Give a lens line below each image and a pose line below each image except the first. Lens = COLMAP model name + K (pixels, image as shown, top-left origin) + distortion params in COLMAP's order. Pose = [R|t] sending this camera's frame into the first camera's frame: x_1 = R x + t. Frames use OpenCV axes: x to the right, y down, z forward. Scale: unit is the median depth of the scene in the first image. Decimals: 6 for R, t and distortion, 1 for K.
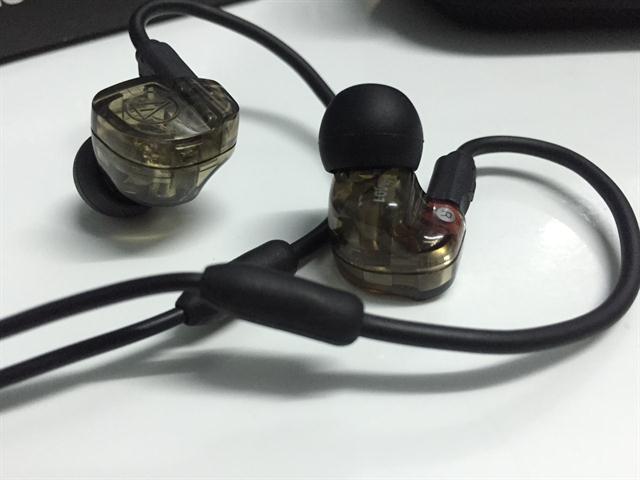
lens RADIAL K [[538.1, 0, 320.0], [0, 538.1, 240.0], [0, 0, 1]] dist [0.046534, -0.001366]
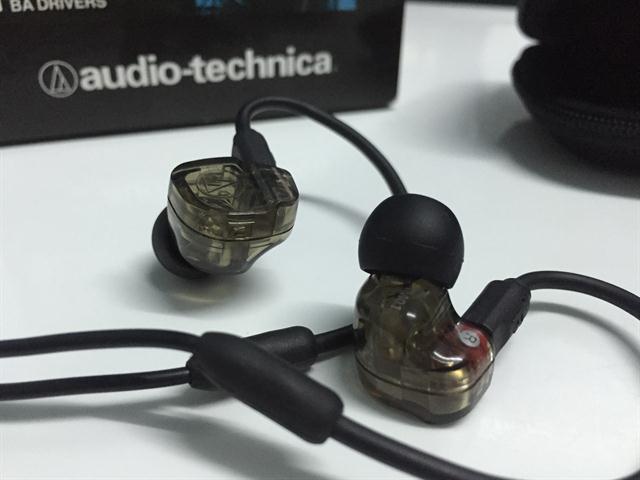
lens RADIAL K [[541.9, 0, 320.0], [0, 541.9, 240.0], [0, 0, 1]] dist [-0.109388, -0.000233]
pose [[0.955757, 0.182859, -0.230416, 0.156811], [-0.222870, 0.961377, -0.161503, -0.001831], [0.191985, 0.205711, 0.959596, 0.005734]]
